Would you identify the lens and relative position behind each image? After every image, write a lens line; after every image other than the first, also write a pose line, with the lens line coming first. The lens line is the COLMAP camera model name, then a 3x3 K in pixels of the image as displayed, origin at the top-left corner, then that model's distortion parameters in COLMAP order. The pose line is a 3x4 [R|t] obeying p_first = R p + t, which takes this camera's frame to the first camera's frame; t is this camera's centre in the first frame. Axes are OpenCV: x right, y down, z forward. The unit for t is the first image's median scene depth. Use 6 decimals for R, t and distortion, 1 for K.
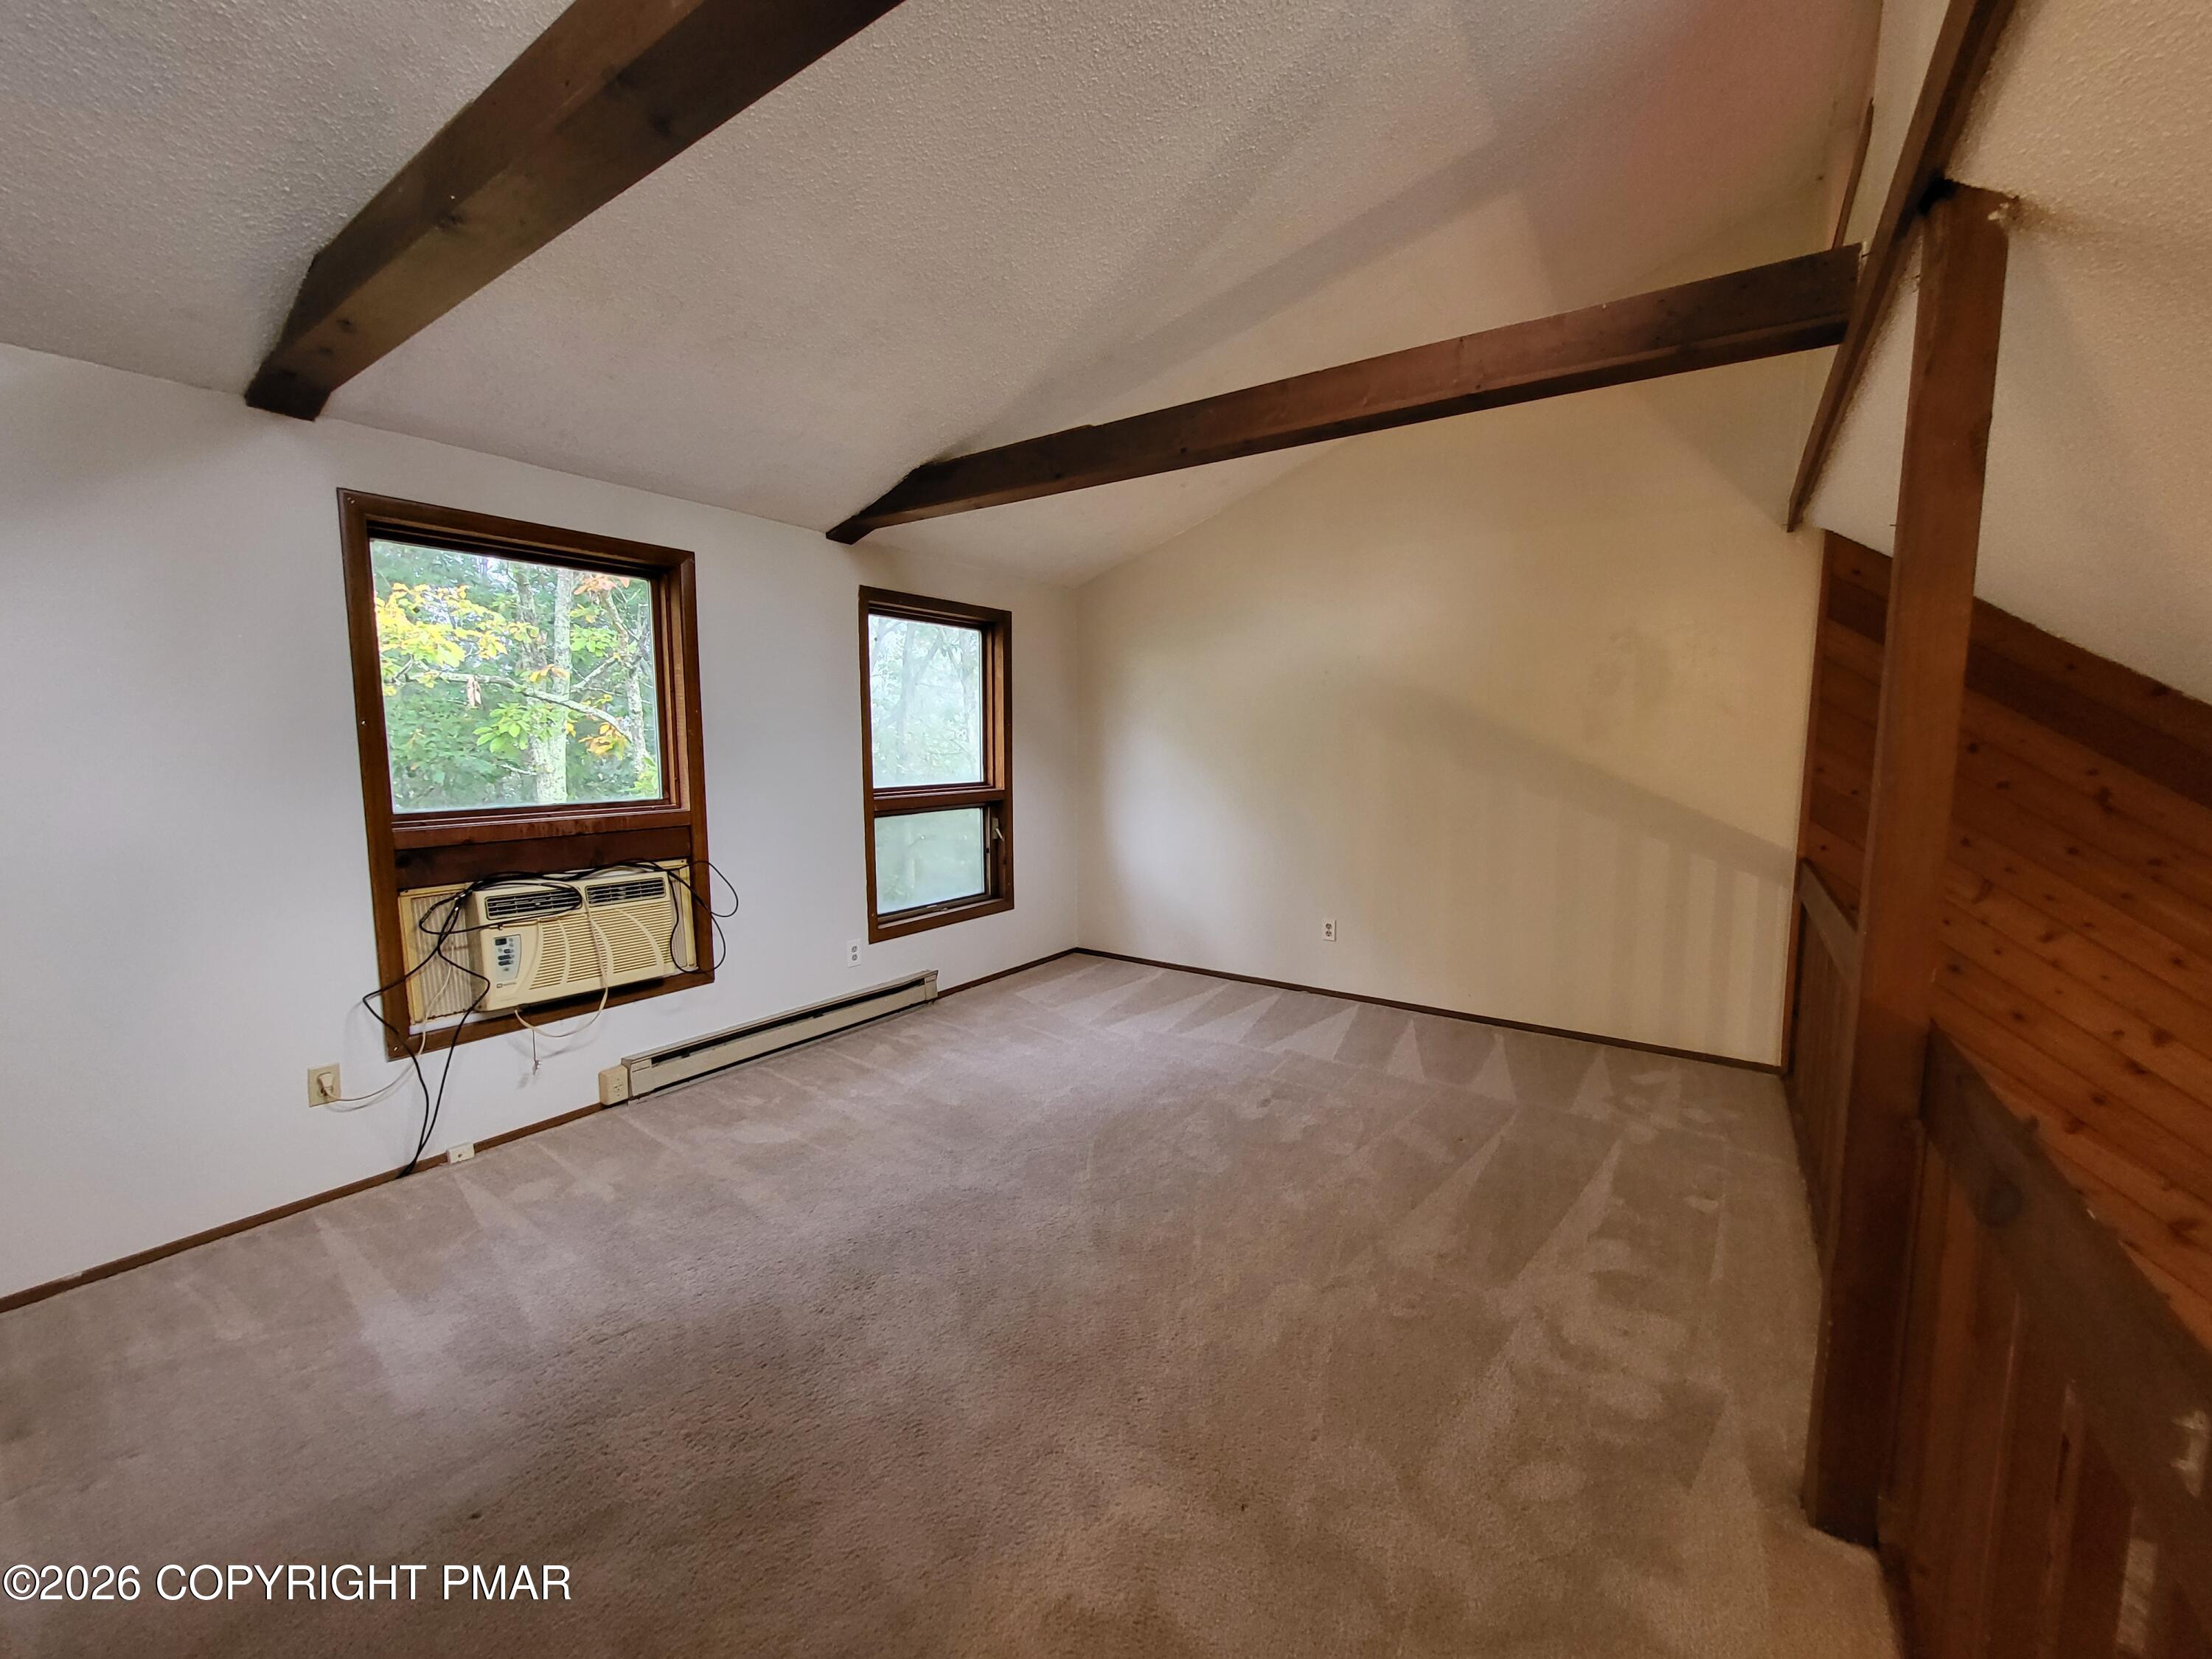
lens RADIAL K [[870.9, 0, 1106.9], [0, 870.9, 829.5], [0, 0, 1]] dist [-0.002096, -0.000387]
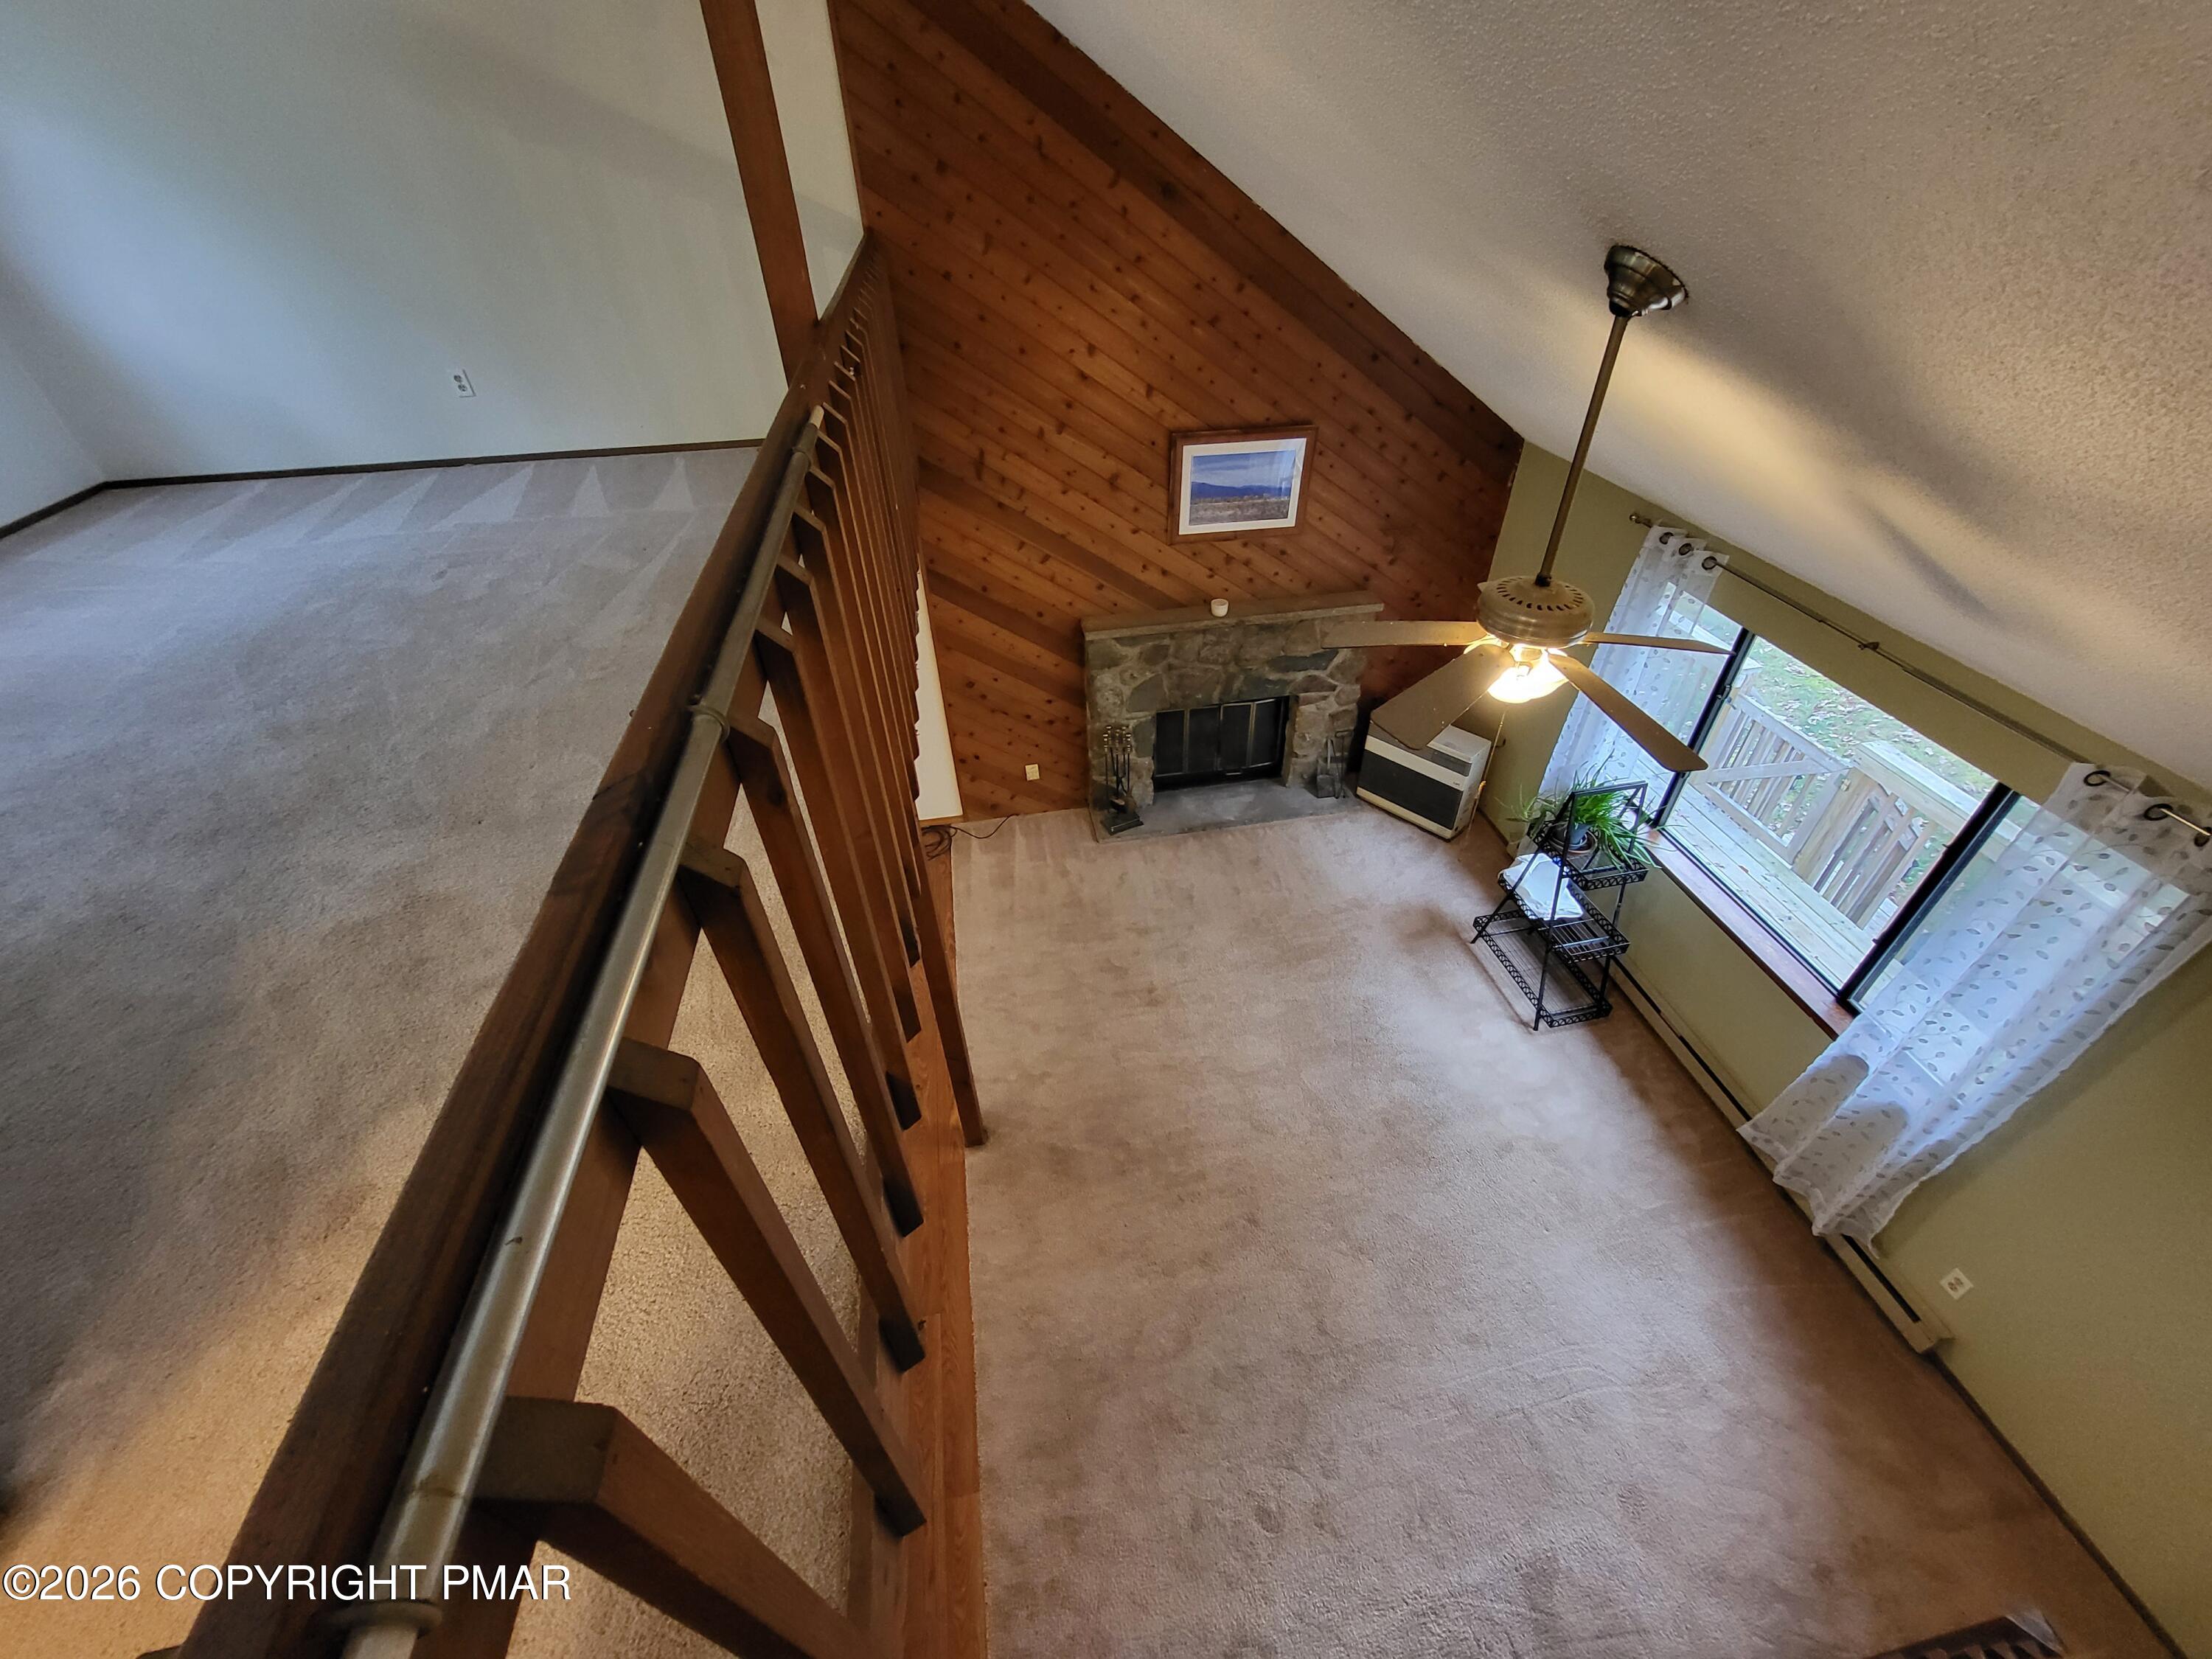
lens RADIAL K [[870.9, 0, 1120.1], [0, 870.9, 837.2], [0, 0, 1]] dist [-0.002096, -0.000387]
pose [[0.702474, -0.461259, 0.542006, 0.056054], [0.088163, 0.812087, 0.576838, 0.061754], [-0.706227, -0.357429, 0.611136, -0.242191]]
